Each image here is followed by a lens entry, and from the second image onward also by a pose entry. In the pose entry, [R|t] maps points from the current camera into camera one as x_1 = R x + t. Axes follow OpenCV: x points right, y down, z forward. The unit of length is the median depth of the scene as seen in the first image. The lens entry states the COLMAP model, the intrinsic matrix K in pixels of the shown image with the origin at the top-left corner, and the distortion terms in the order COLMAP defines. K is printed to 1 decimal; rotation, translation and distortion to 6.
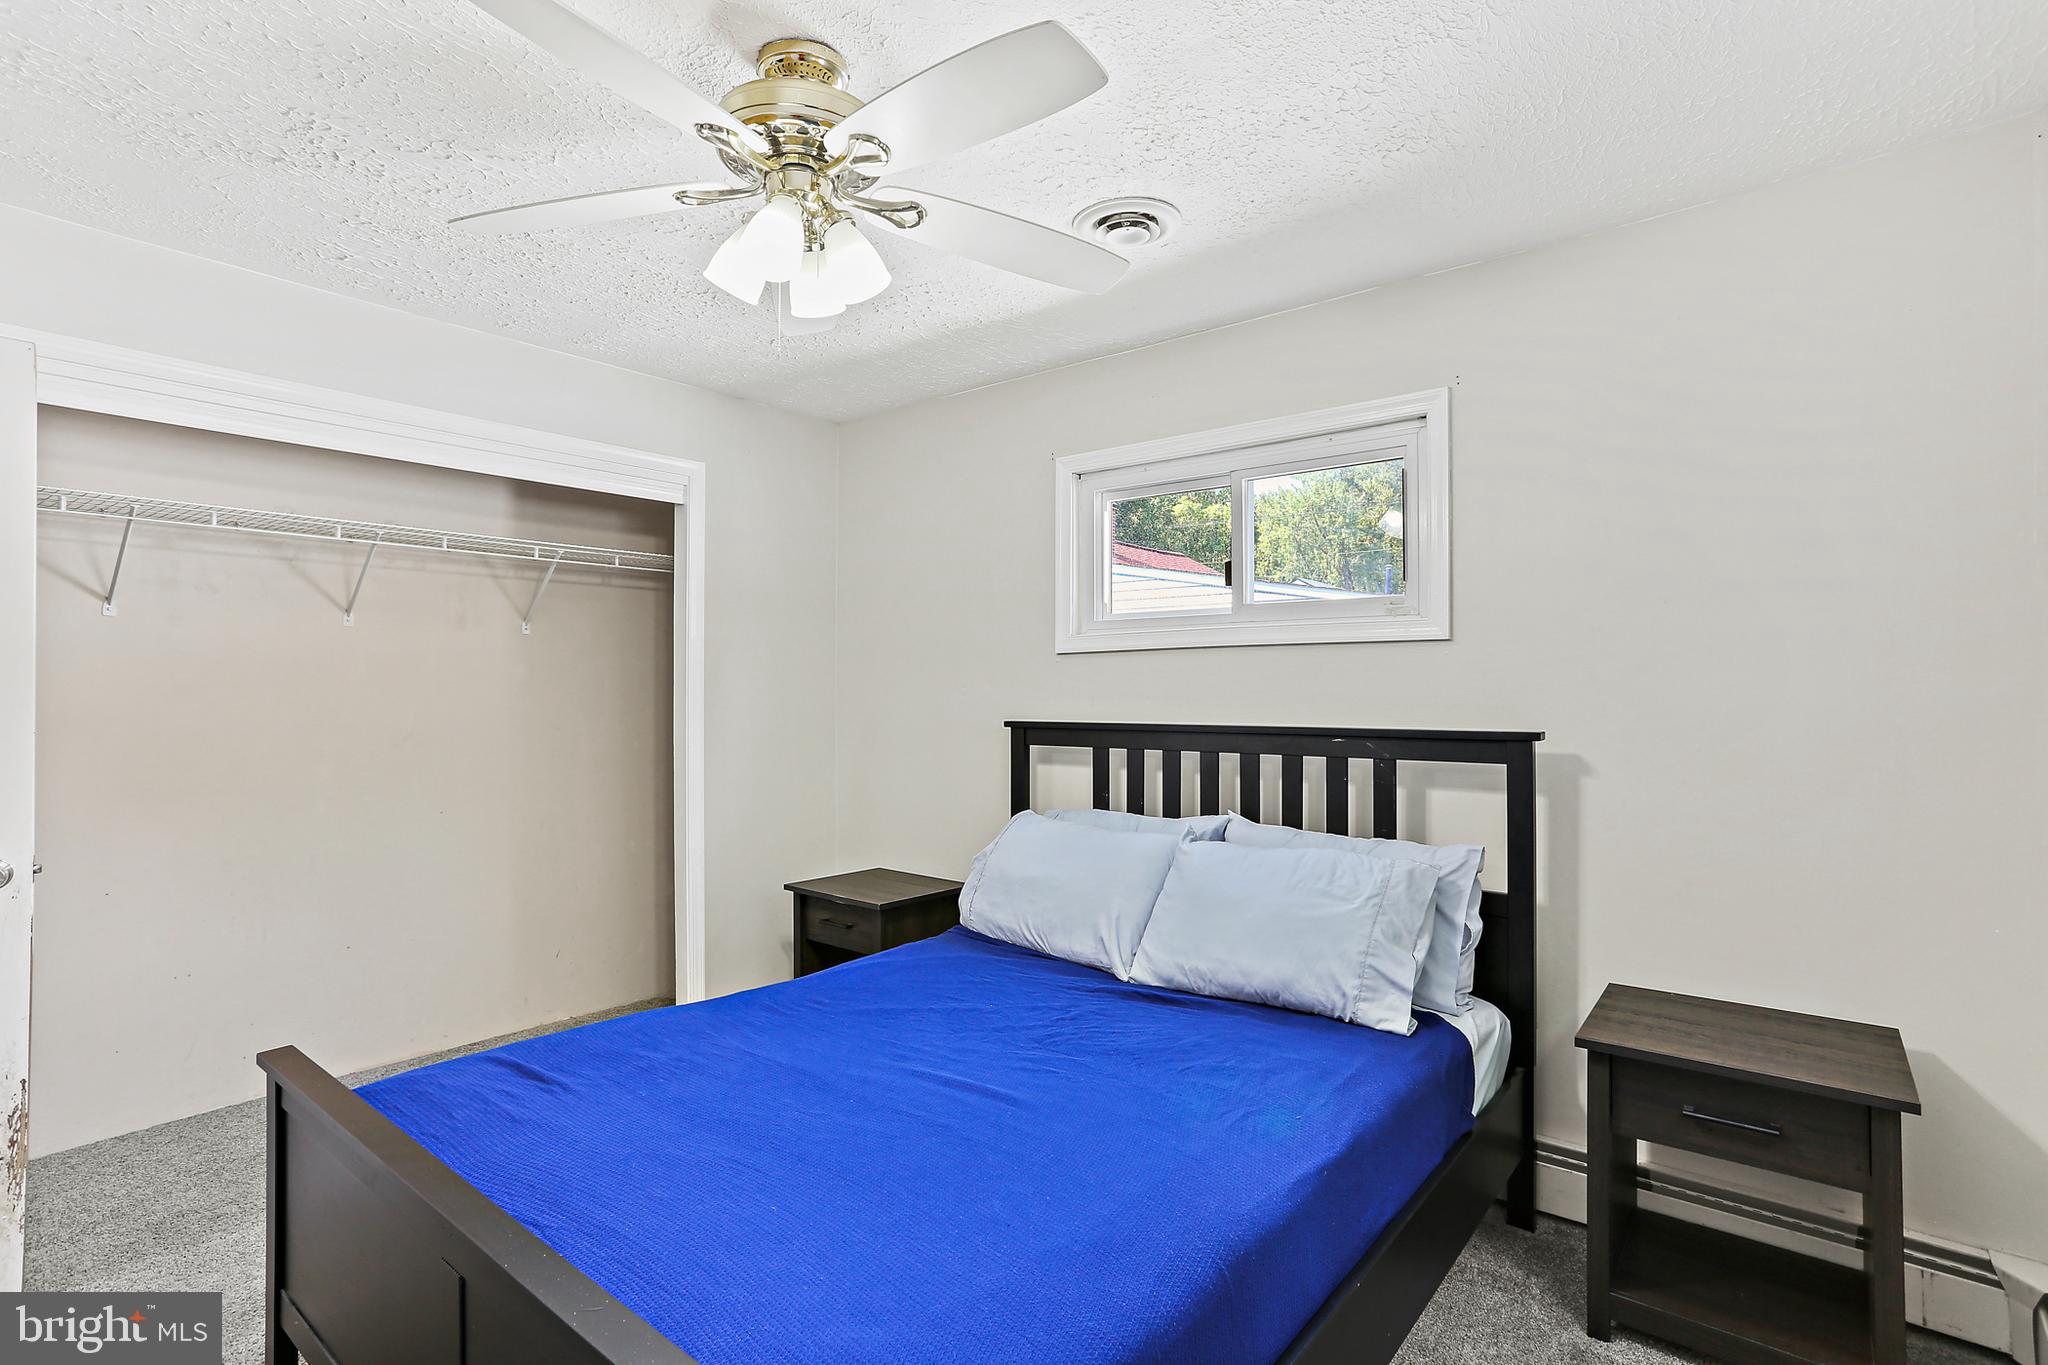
lens RADIAL K [[985.3, 0, 1020.1], [0, 985.3, 693.8], [0, 0, 1]] dist [-0.052363, 0.028225]
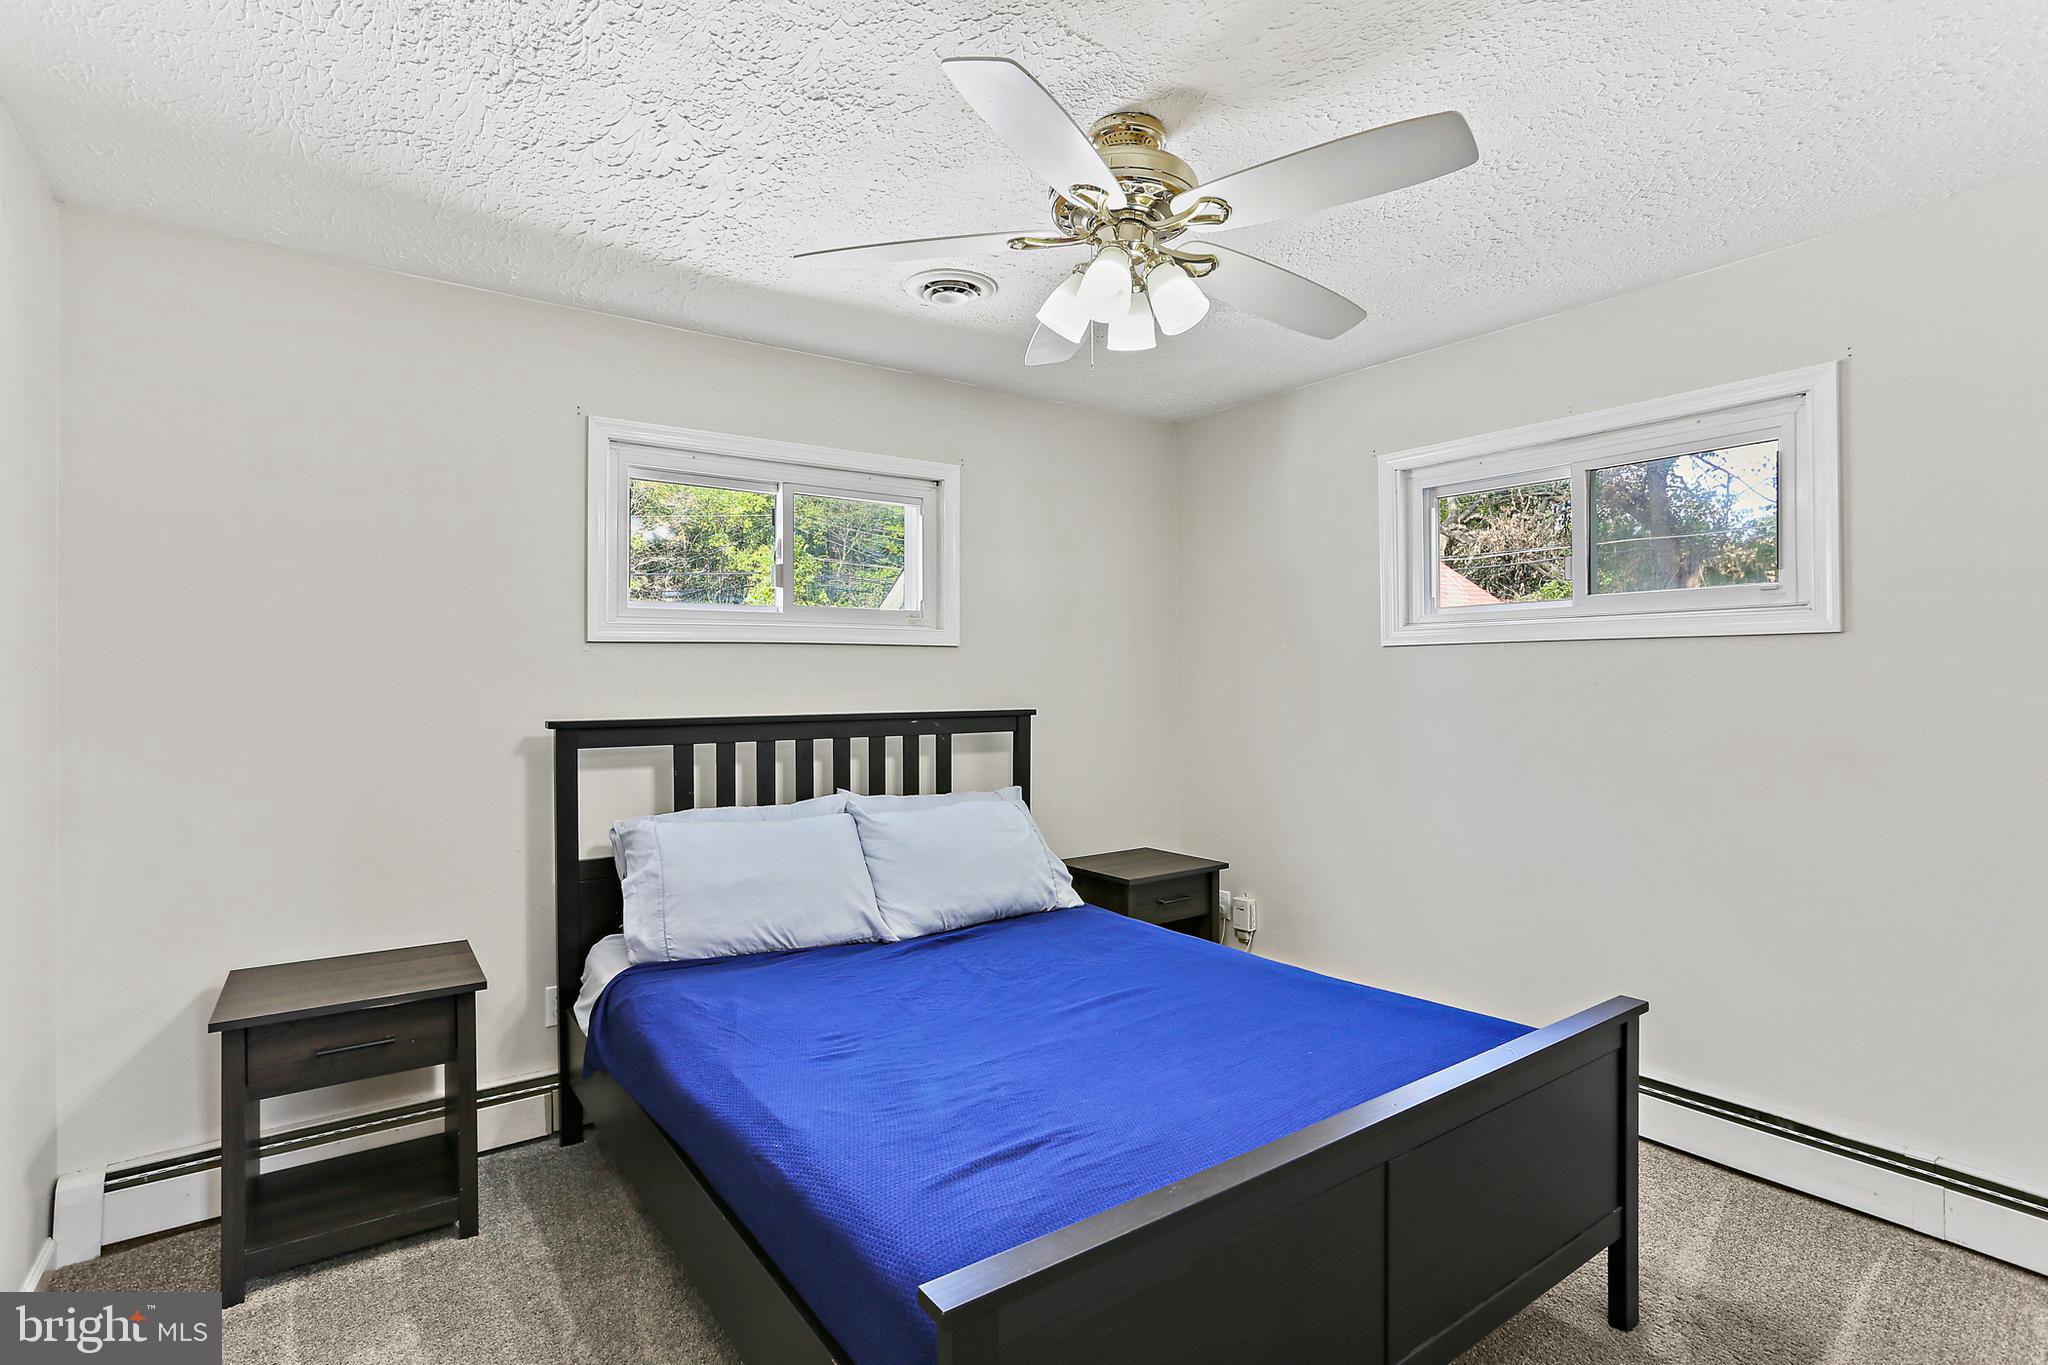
lens RADIAL K [[985.3, 0, 1020.1], [0, 985.3, 693.8], [0, 0, 1]] dist [-0.052363, 0.028225]
pose [[0.273373, -0.018456, 0.961731, -0.892331], [-0.000931, 0.999810, 0.019452, -0.015065], [-0.961908, -0.006213, 0.273304, 0.521364]]
